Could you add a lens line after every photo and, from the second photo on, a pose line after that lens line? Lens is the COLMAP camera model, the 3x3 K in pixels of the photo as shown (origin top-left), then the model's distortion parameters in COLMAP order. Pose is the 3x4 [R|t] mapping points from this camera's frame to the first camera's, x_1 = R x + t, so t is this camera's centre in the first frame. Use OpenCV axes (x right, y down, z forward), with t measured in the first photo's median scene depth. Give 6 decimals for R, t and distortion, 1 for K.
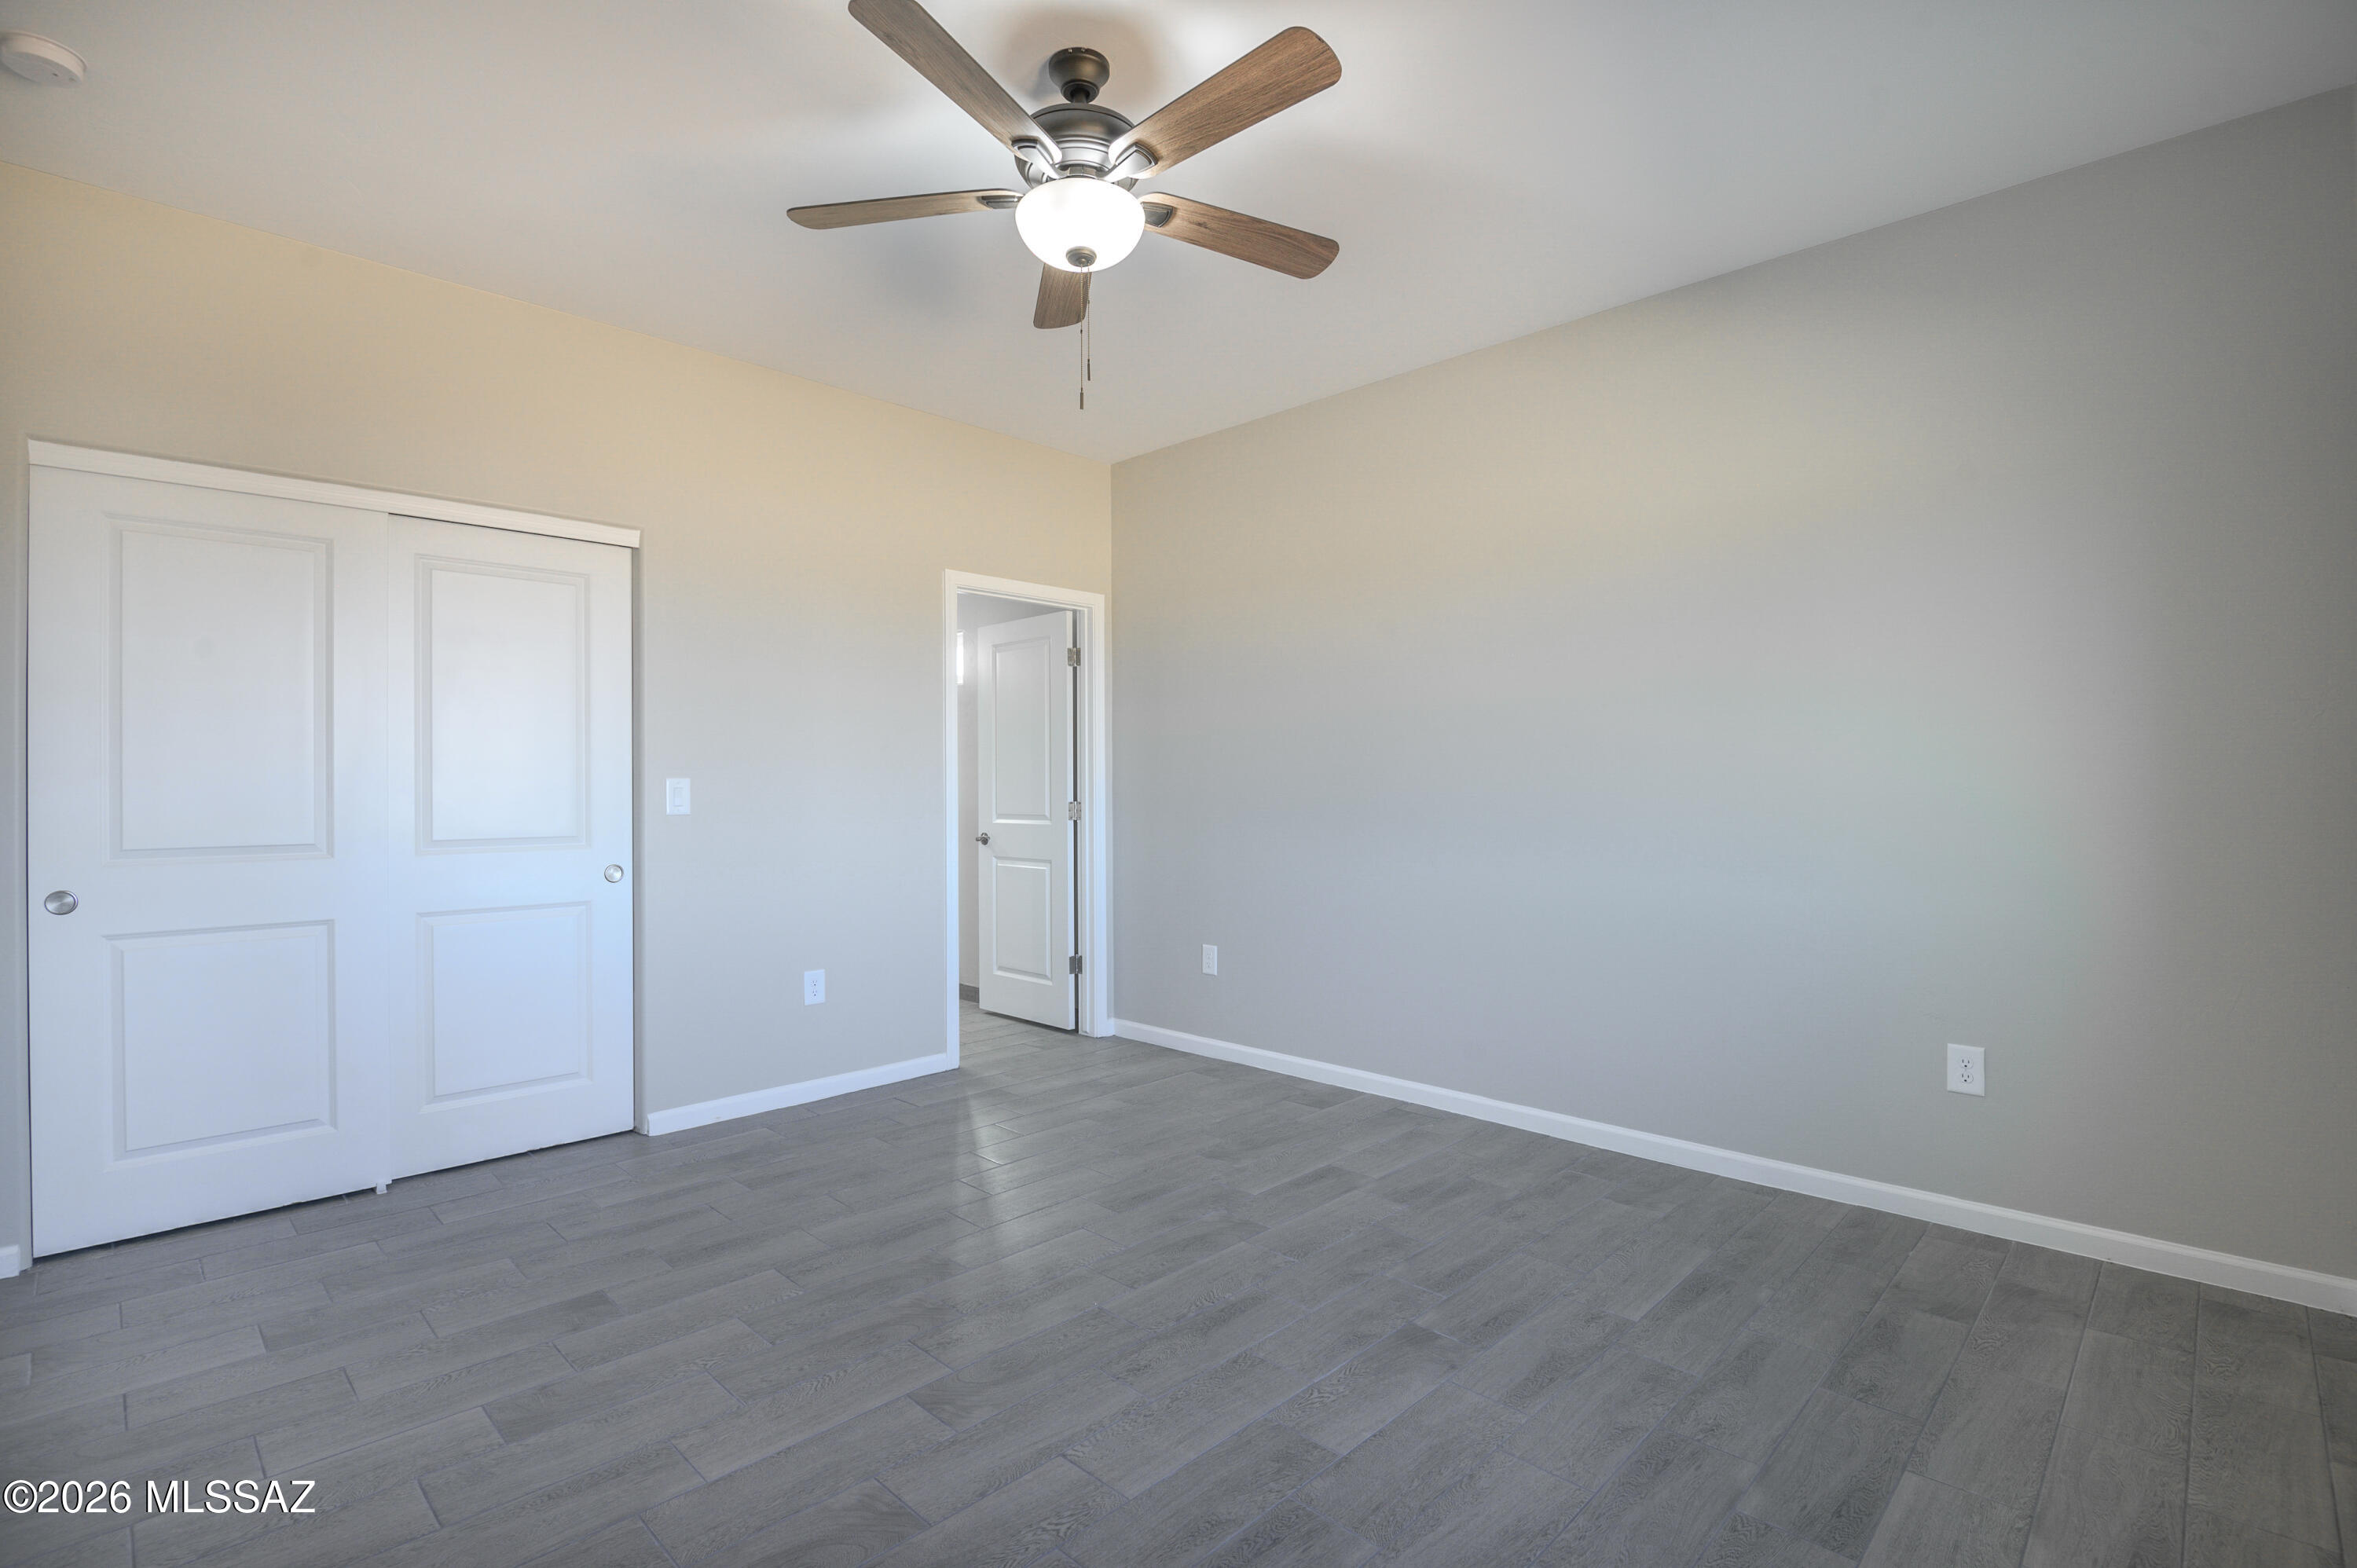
lens RADIAL K [[1084.9, 0, 1178.5], [0, 1084.9, 784.0], [0, 0, 1]] dist [-0.001444, -0.016492]
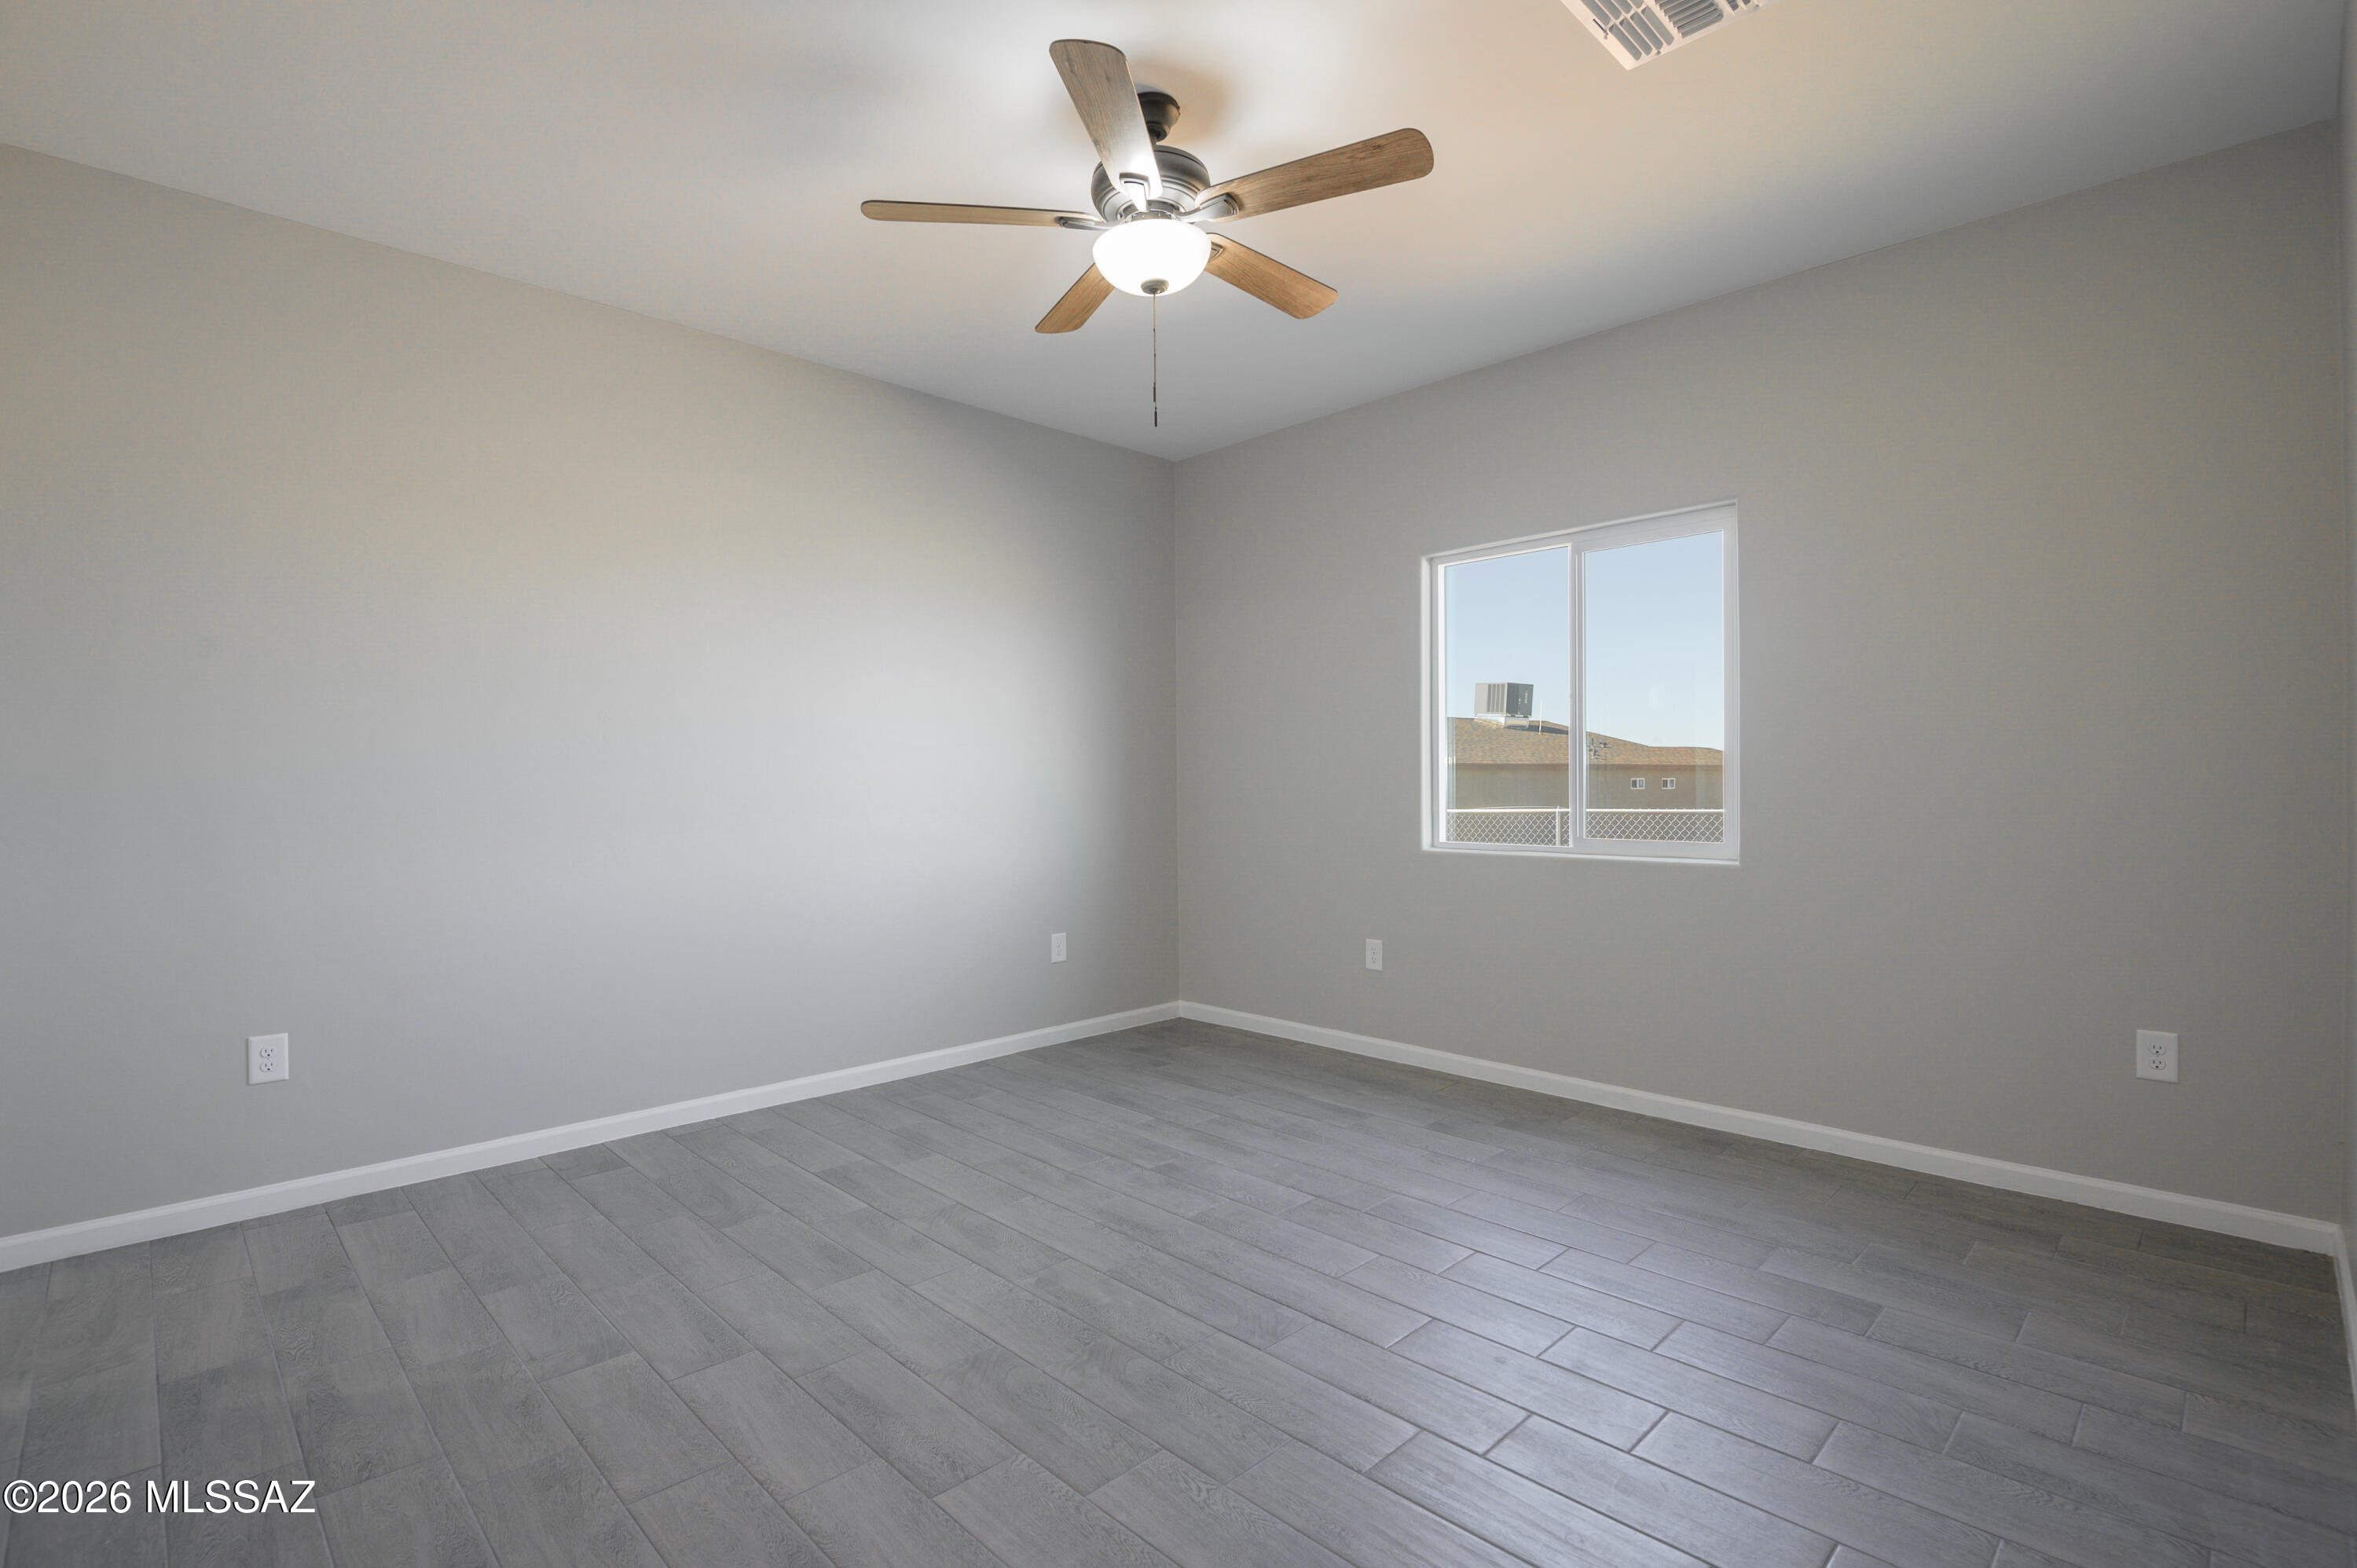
lens RADIAL K [[1097.3, 0, 1163.1], [0, 1097.3, 759.4], [0, 0, 1]] dist [-0.000803, -0.012838]
pose [[0.032296, 0.026143, 0.999136, -0.994135], [0.009426, 0.999605, -0.026459, 0.023266], [-0.999434, 0.010273, 0.032037, 0.804699]]
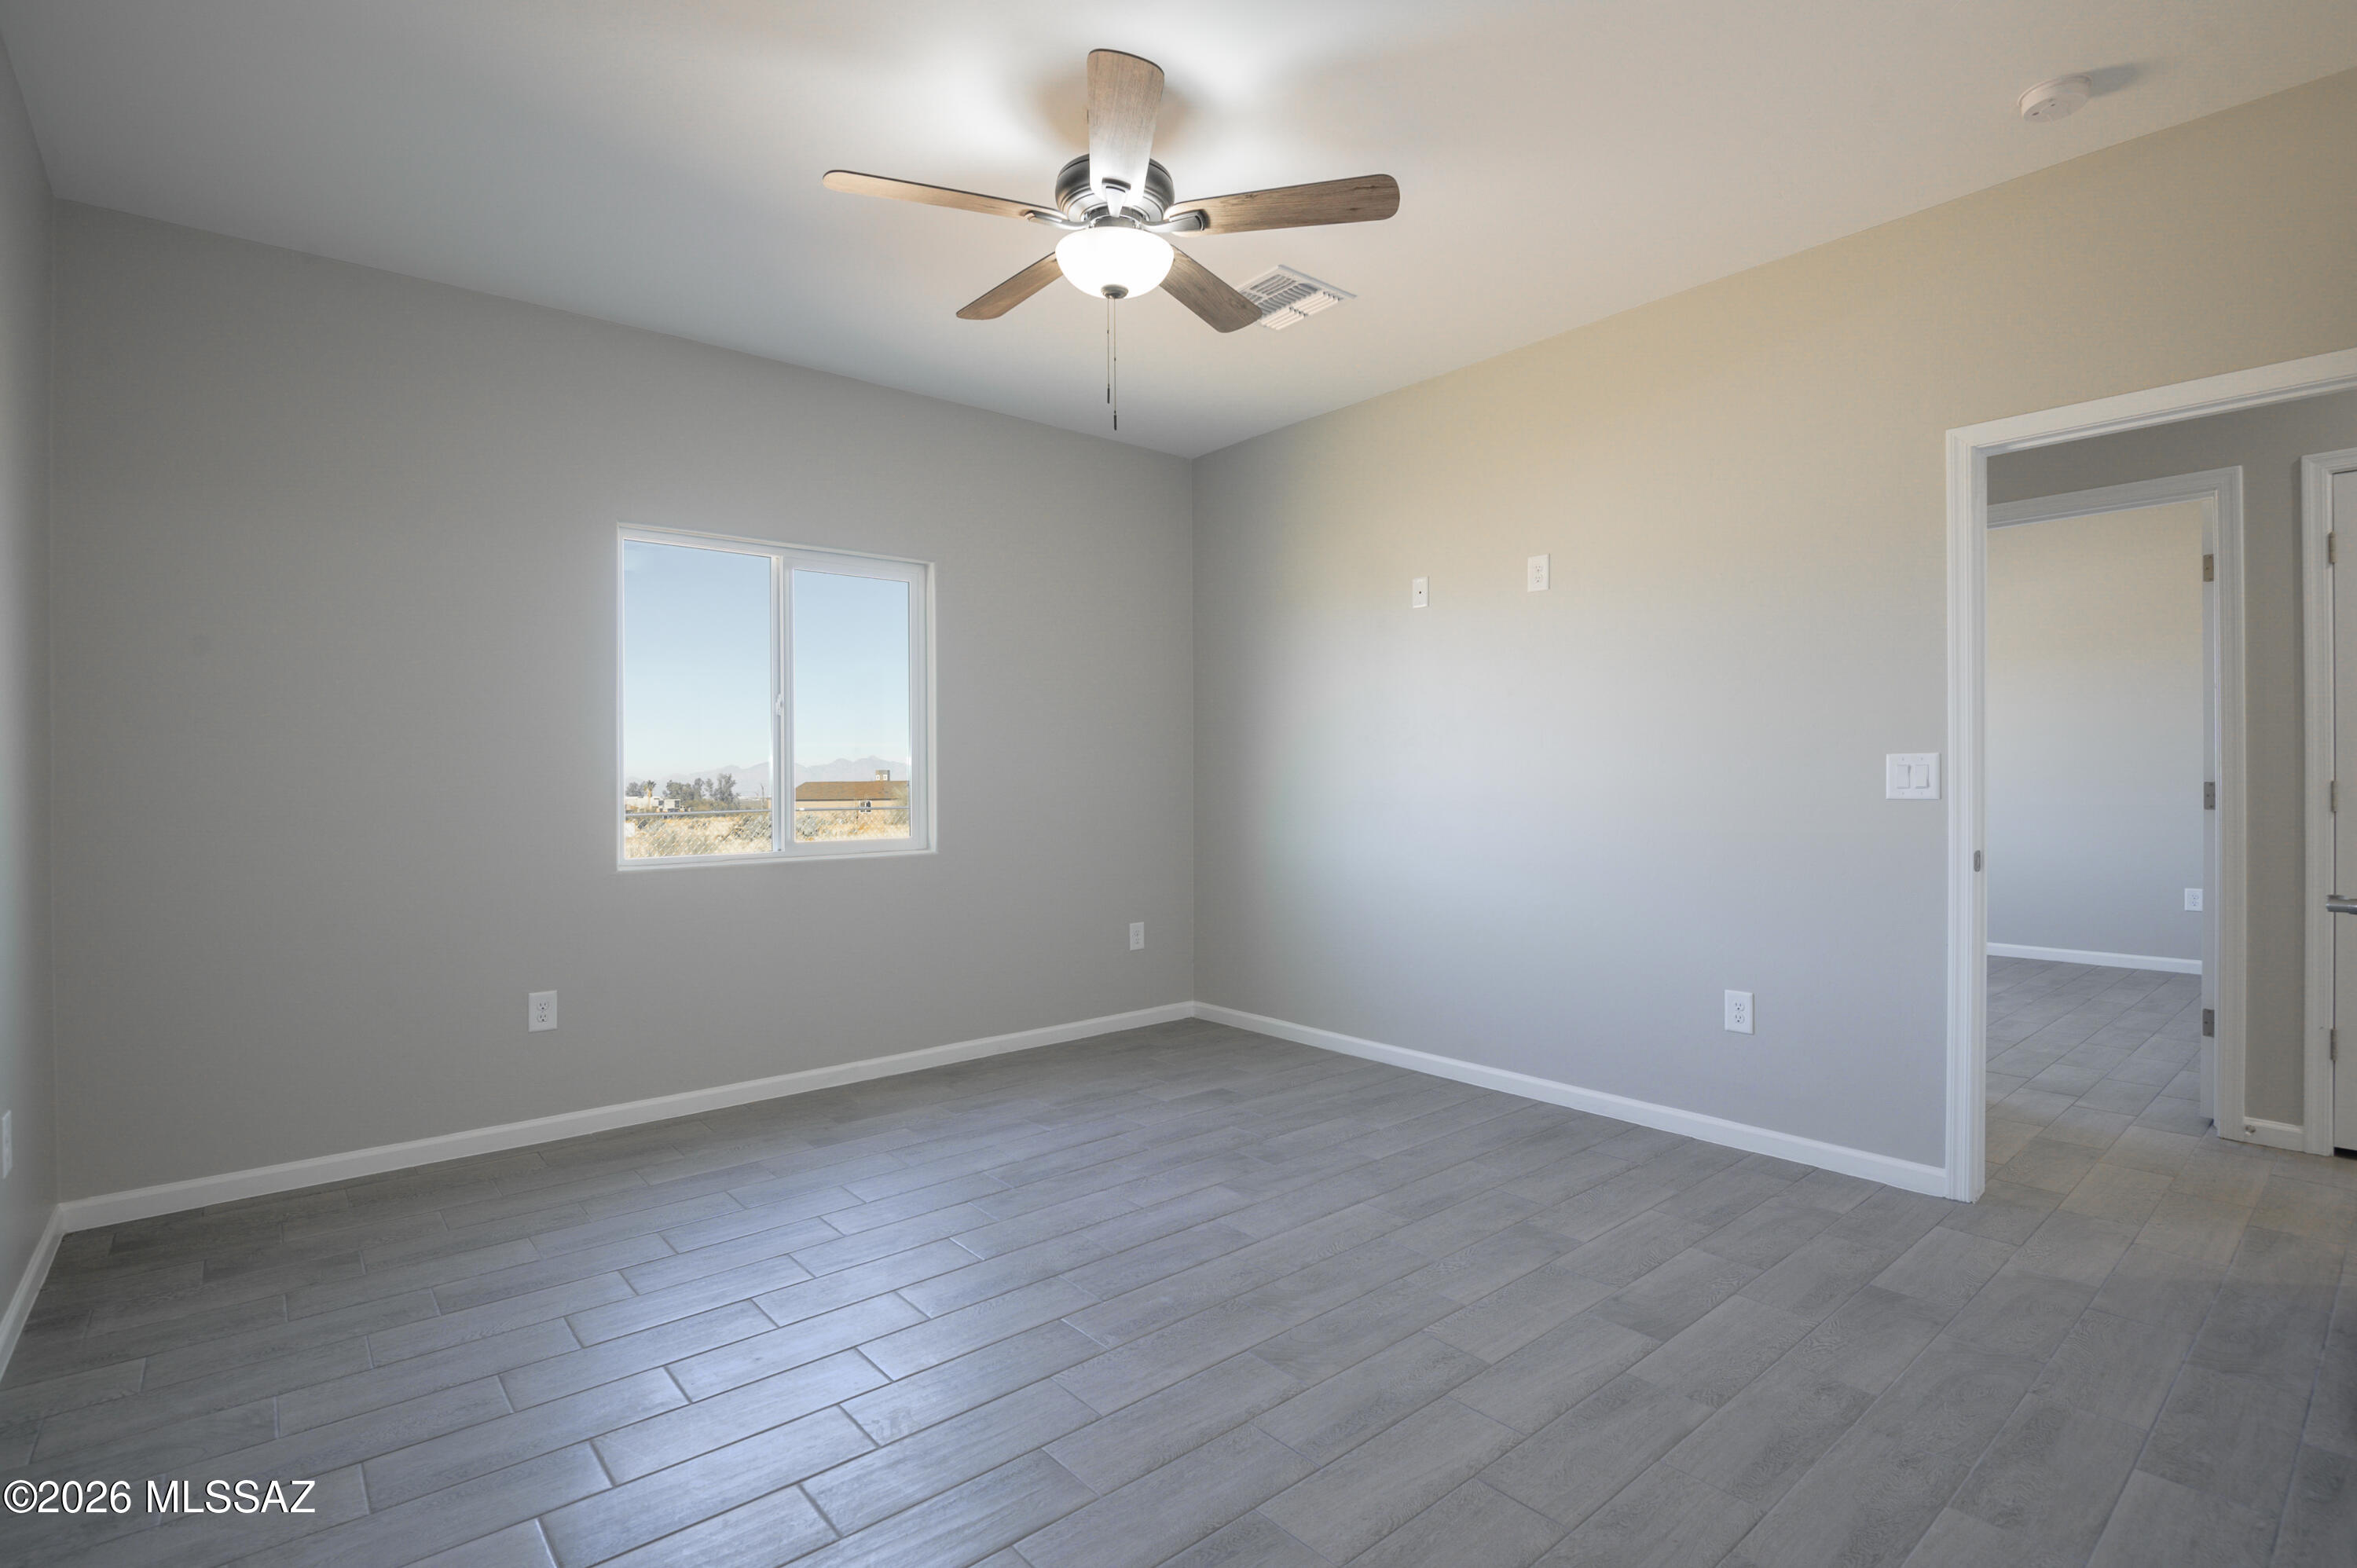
lens RADIAL K [[1097.3, 0, 1163.1], [0, 1097.3, 759.4], [0, 0, 1]] dist [-0.000803, -0.012838]
pose [[-0.995570, 0.015627, 0.092714, -0.201662], [0.013797, 0.999698, -0.020347, 0.010383], [-0.093004, -0.018977, -0.995485, 1.771116]]
